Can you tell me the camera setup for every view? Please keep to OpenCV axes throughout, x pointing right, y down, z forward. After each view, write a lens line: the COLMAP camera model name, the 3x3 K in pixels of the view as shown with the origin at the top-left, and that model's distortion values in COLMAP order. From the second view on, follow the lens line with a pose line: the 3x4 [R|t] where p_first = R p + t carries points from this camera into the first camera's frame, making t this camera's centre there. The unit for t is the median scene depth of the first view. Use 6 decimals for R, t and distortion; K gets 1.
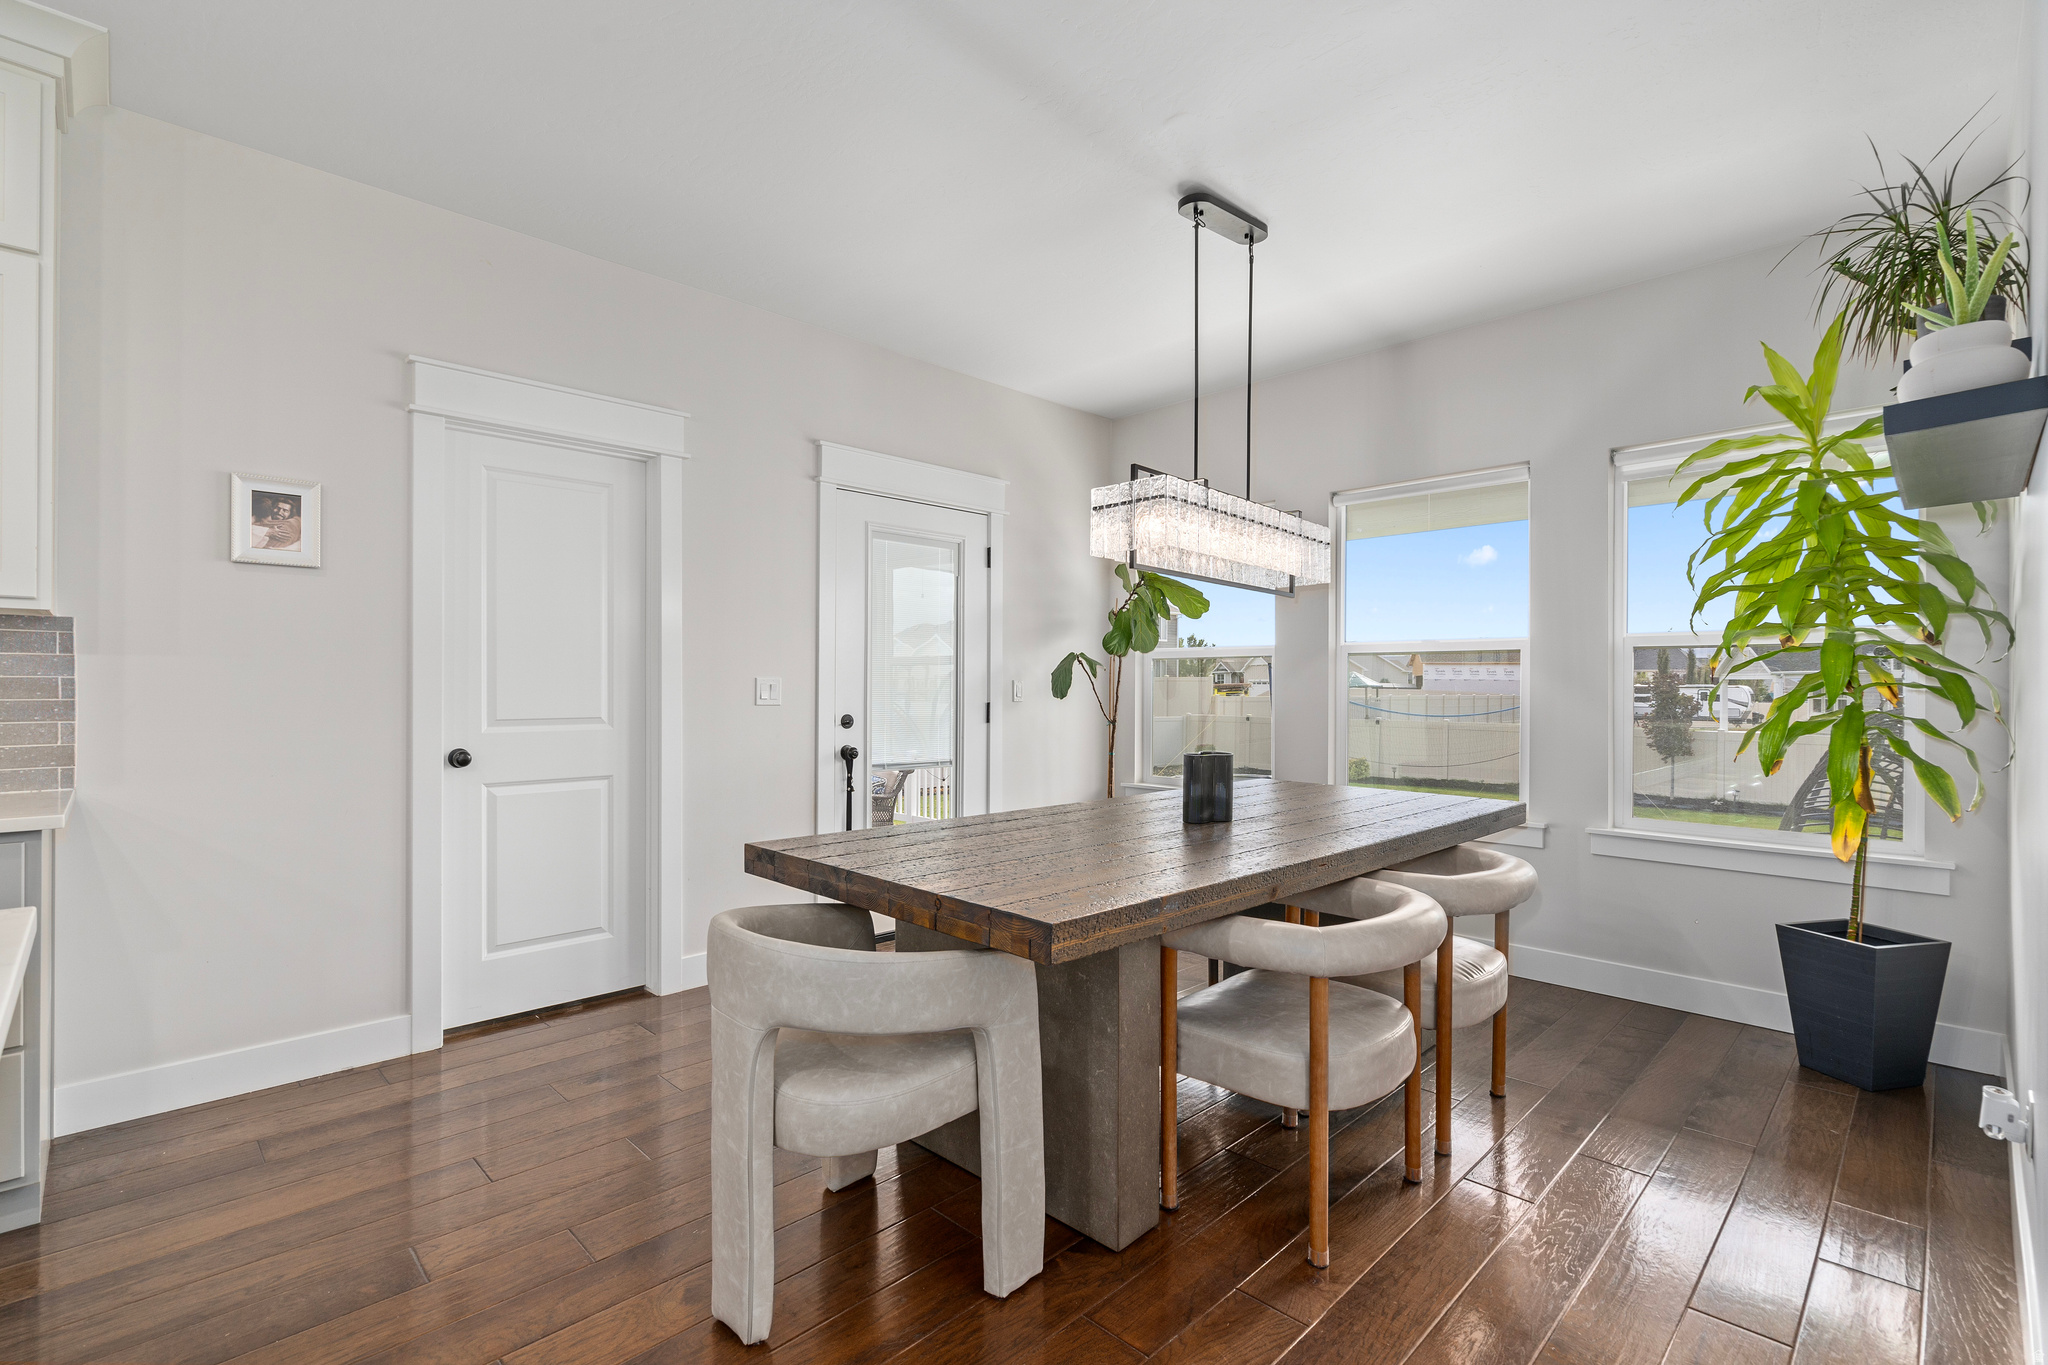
lens RADIAL K [[930.1, 0, 1024.0], [0, 930.1, 682.5], [0, 0, 1]] dist [0.000656, -0.000079]
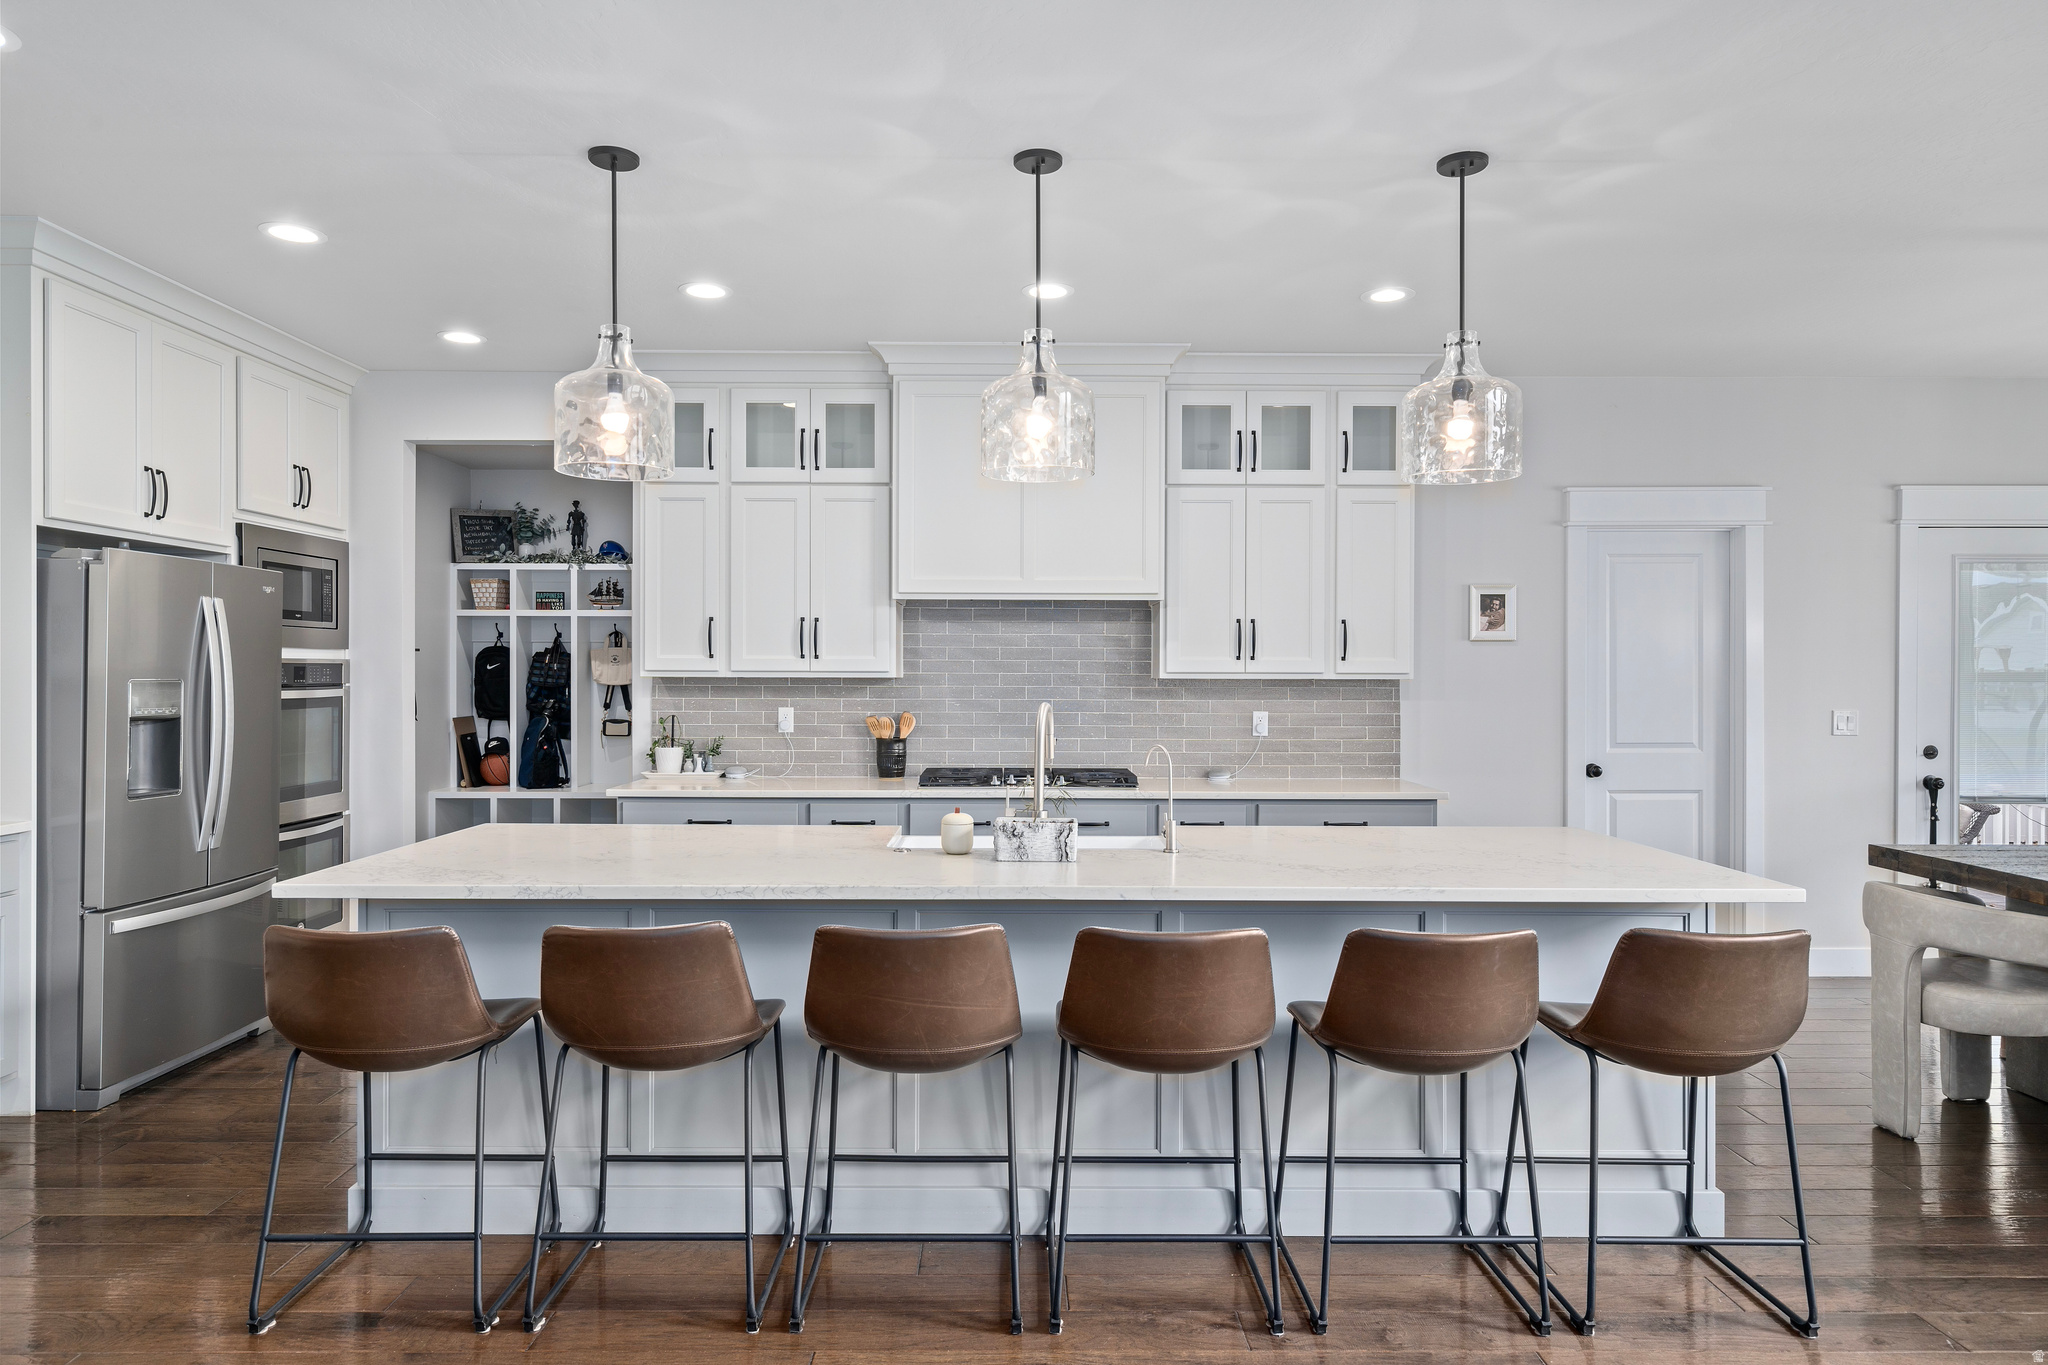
lens RADIAL K [[1241.5, 0, 1024.0], [0, 1241.5, 682.5], [0, 0, 1]] dist [0.007859, 0.003937]
pose [[0.715957, 0.000017, -0.698144, 0.070554], [0.005670, 0.999967, 0.005840, -0.062531], [0.698121, -0.008140, 0.715933, -0.875284]]
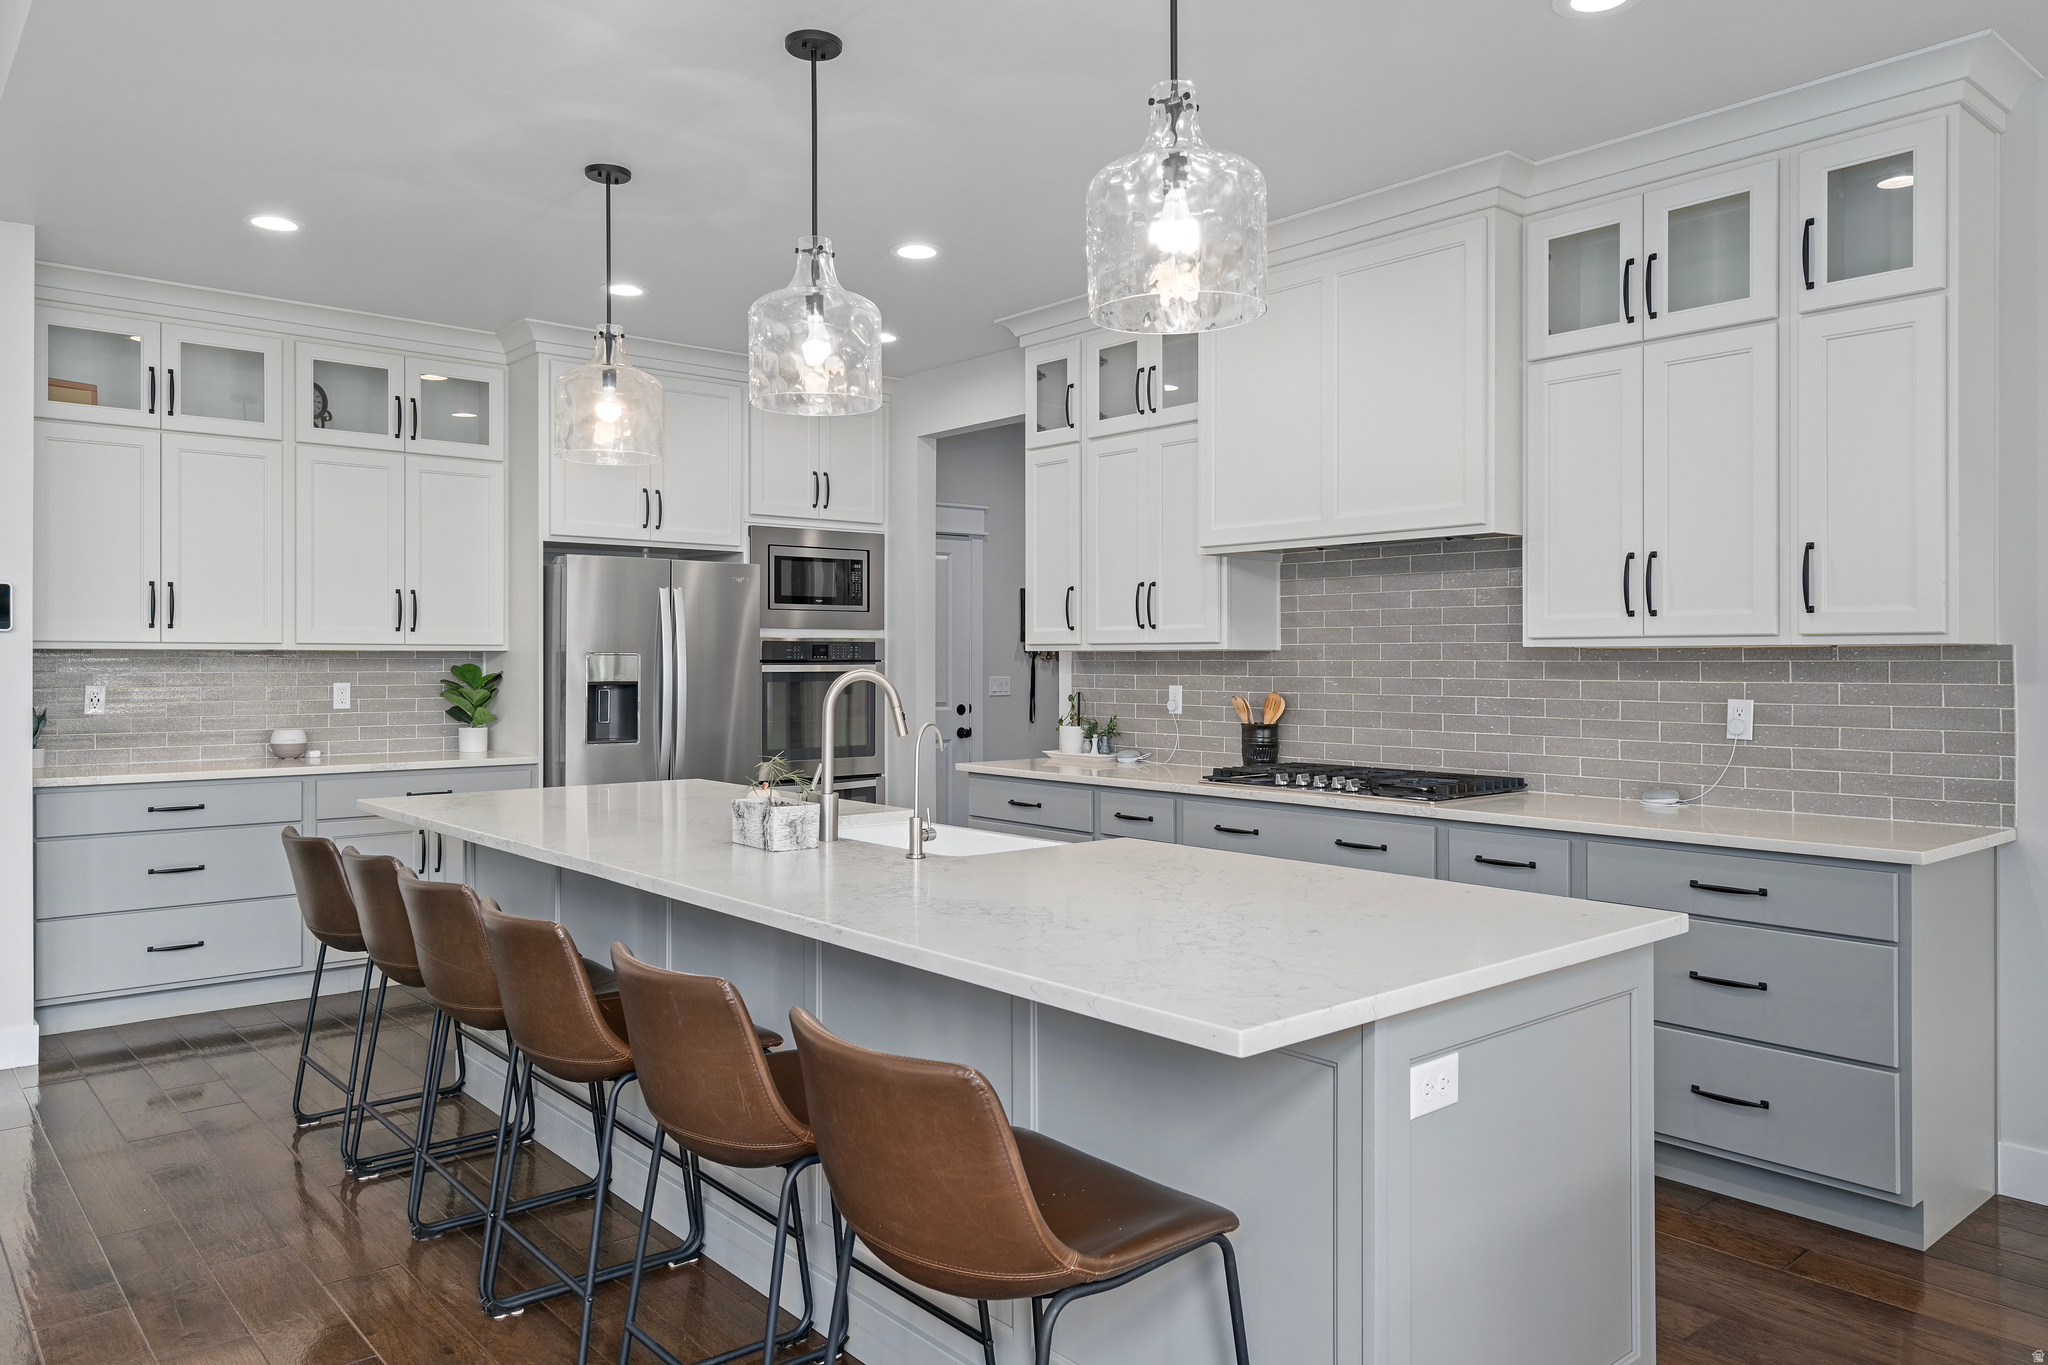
lens RADIAL K [[1372.9, 0, 1030.9], [0, 1372.9, 669.1], [0, 0, 1]] dist [0.003159, 0.001903]
pose [[-0.059661, -0.002926, -0.998214, 0.320574], [0.003417, 0.999989, -0.003135, -0.034359], [0.998213, -0.003598, -0.059650, 0.075176]]
